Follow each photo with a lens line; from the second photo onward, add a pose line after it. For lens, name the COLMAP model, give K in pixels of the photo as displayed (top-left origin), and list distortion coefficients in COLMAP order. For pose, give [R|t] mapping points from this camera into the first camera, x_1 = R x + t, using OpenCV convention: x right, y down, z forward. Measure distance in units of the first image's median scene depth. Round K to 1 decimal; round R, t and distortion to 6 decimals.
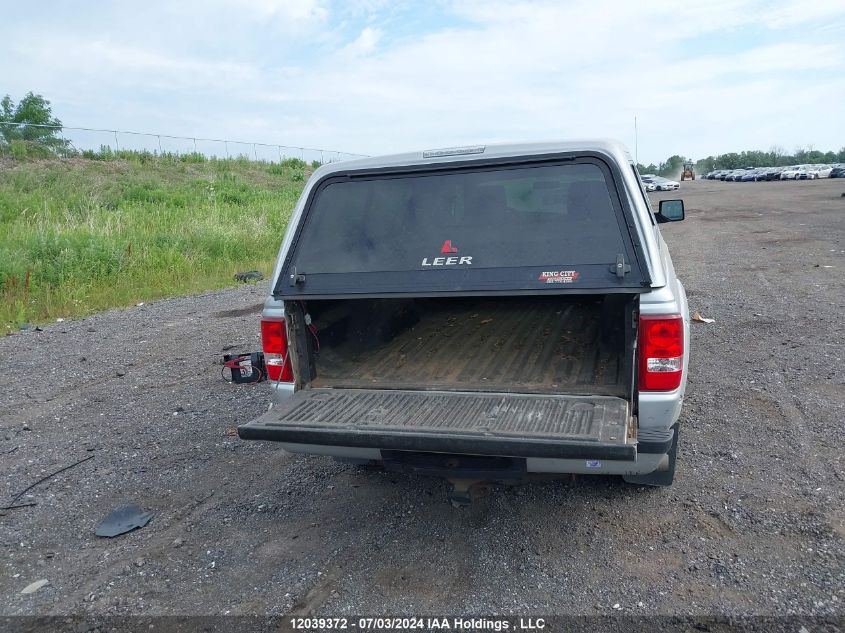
lens RADIAL K [[669.7, 0, 419.2], [0, 669.7, 307.9], [0, 0, 1]] dist [0.077336, -0.128229]
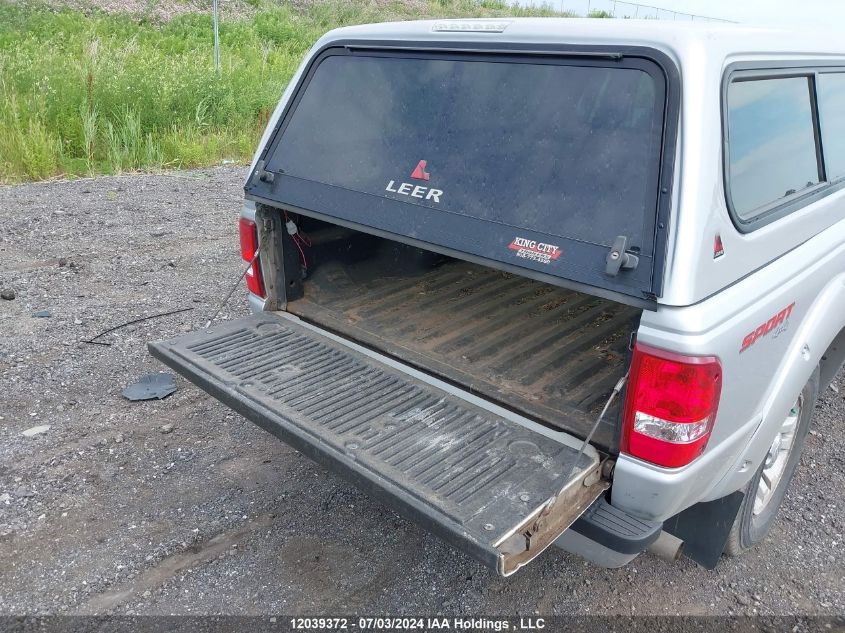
lens RADIAL K [[679.5, 0, 422.5], [0, 679.5, 316.5], [0, 0, 1]] dist [0.007701, 0.008214]
pose [[0.904328, 0.240597, -0.352567, 0.328794], [-0.163549, 0.958274, 0.234440, -0.111113], [0.394261, -0.154349, 0.905944, 0.339875]]
